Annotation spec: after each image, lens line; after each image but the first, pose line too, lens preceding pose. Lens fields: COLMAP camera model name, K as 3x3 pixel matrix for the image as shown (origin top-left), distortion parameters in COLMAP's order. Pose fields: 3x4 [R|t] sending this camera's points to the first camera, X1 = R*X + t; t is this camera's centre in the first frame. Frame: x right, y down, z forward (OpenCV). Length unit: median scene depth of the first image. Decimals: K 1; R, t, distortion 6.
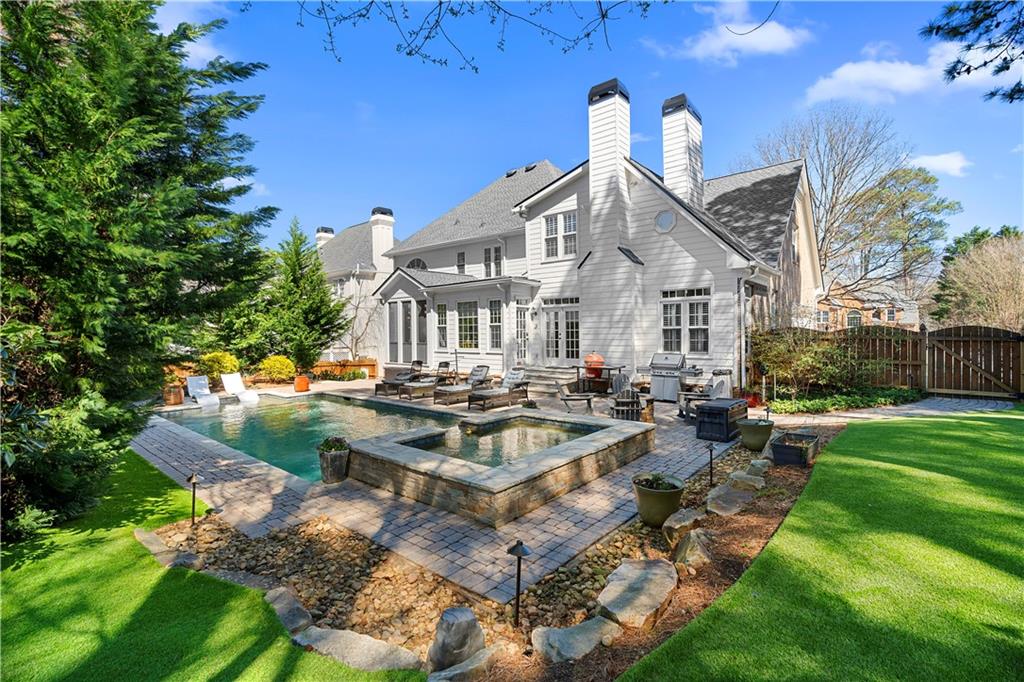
lens RADIAL K [[464.4, 0, 510.2], [0, 464.4, 344.6], [0, 0, 1]] dist [-0.007110, 0.006252]
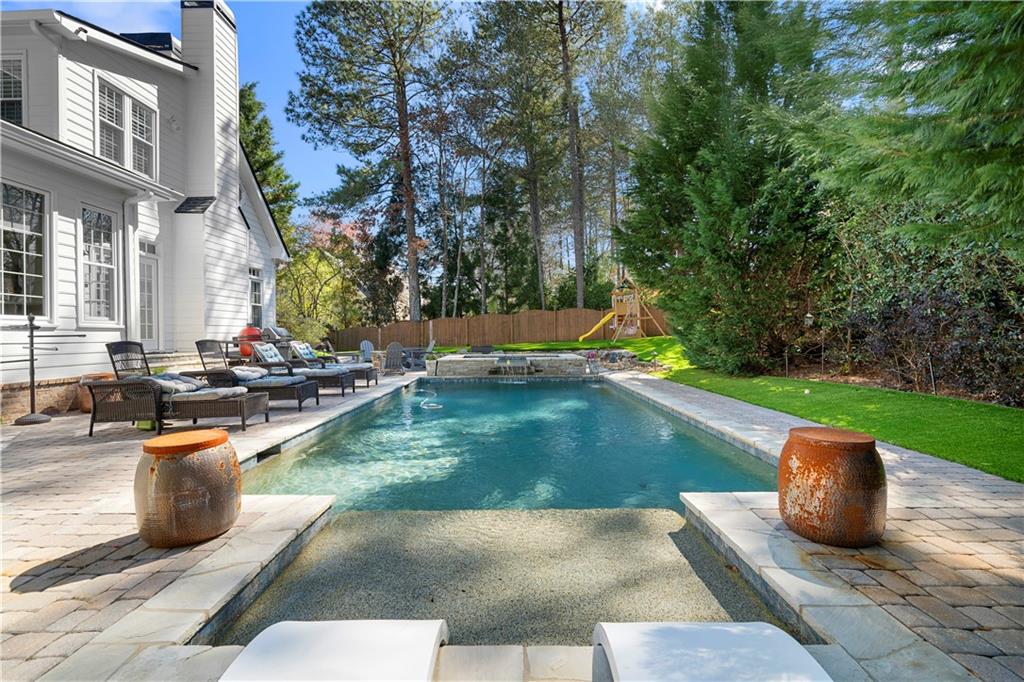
lens RADIAL K [[464.4, 0, 514.9], [0, 464.4, 343.0], [0, 0, 1]] dist [-0.007110, 0.006252]
pose [[-0.659018, 0.001977, 0.752124, -0.723314], [0.037716, 0.998825, 0.030421, 0.039092], [-0.751181, 0.048416, -0.658319, 1.115292]]
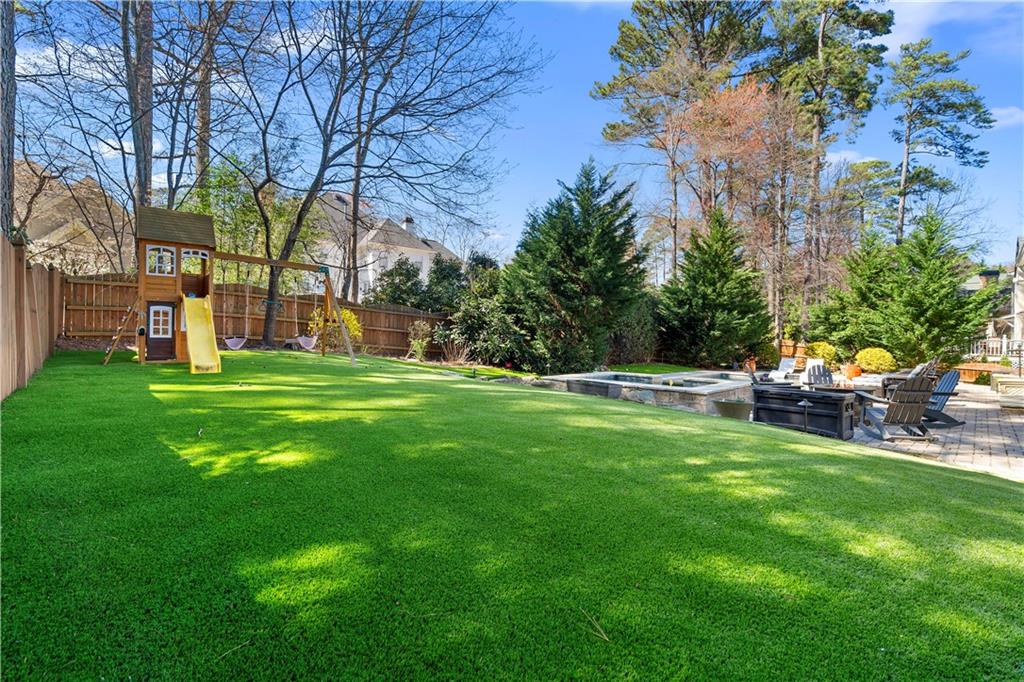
lens RADIAL K [[464.4, 0, 515.7], [0, 464.4, 347.6], [0, 0, 1]] dist [-0.007110, 0.006252]
pose [[-0.065823, 0.032646, -0.997297, 0.748811], [-0.045101, 0.998346, 0.035657, 0.028306], [0.996812, 0.047327, -0.064242, 0.330432]]
